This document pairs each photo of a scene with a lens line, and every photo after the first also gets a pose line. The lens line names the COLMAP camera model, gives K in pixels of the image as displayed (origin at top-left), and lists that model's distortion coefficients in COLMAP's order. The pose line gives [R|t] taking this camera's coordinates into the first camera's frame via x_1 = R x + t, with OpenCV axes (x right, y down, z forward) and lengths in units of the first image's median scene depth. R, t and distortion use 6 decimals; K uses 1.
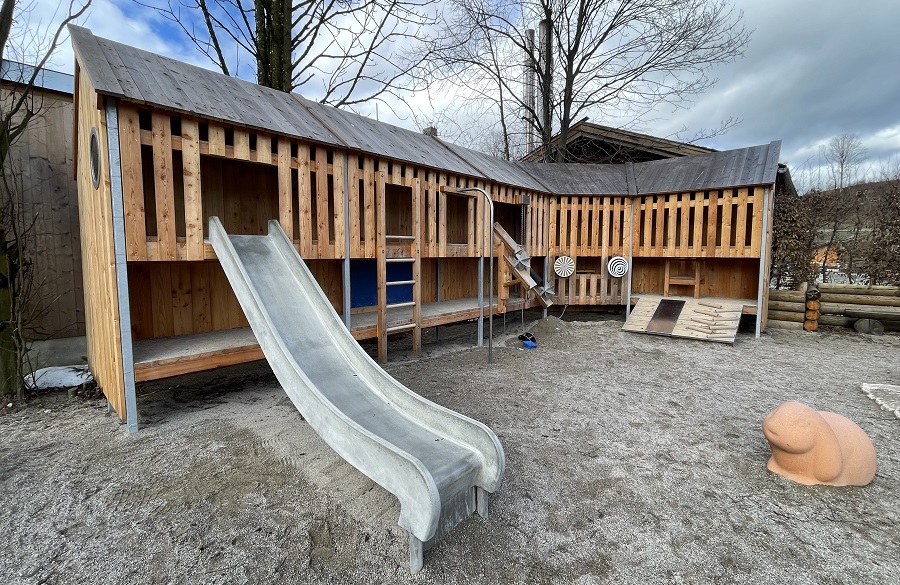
lens RADIAL K [[398.3, 0, 449.2], [0, 398.3, 279.7], [0, 0, 1]] dist [0.000165, 0.000139]
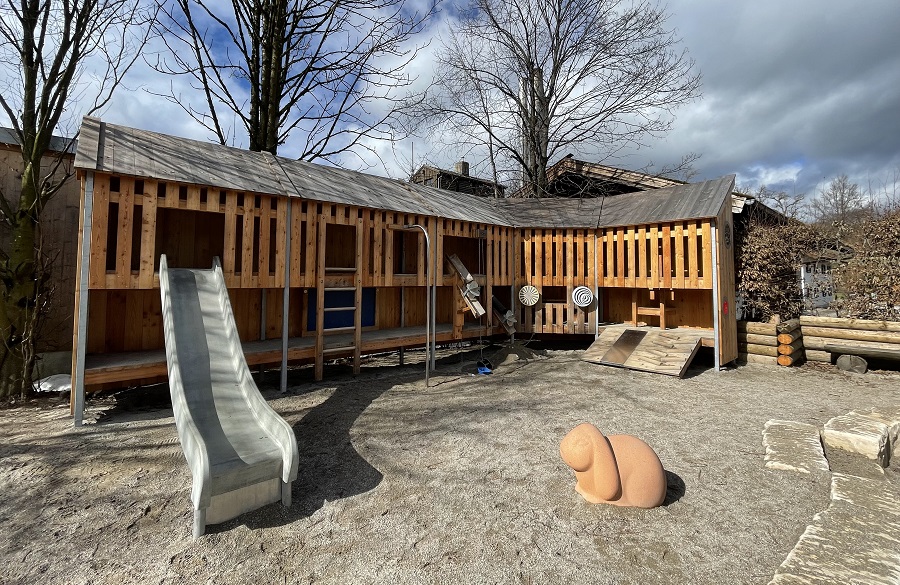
lens RADIAL K [[396.7, 0, 446.0], [0, 396.7, 257.1], [0, 0, 1]] dist [-0.001393, 0.000625]
pose [[0.992616, -0.001004, -0.121291, 0.246084], [-0.013931, 0.992404, -0.122227, -0.004234], [0.120492, 0.123015, 0.985063, -0.074570]]
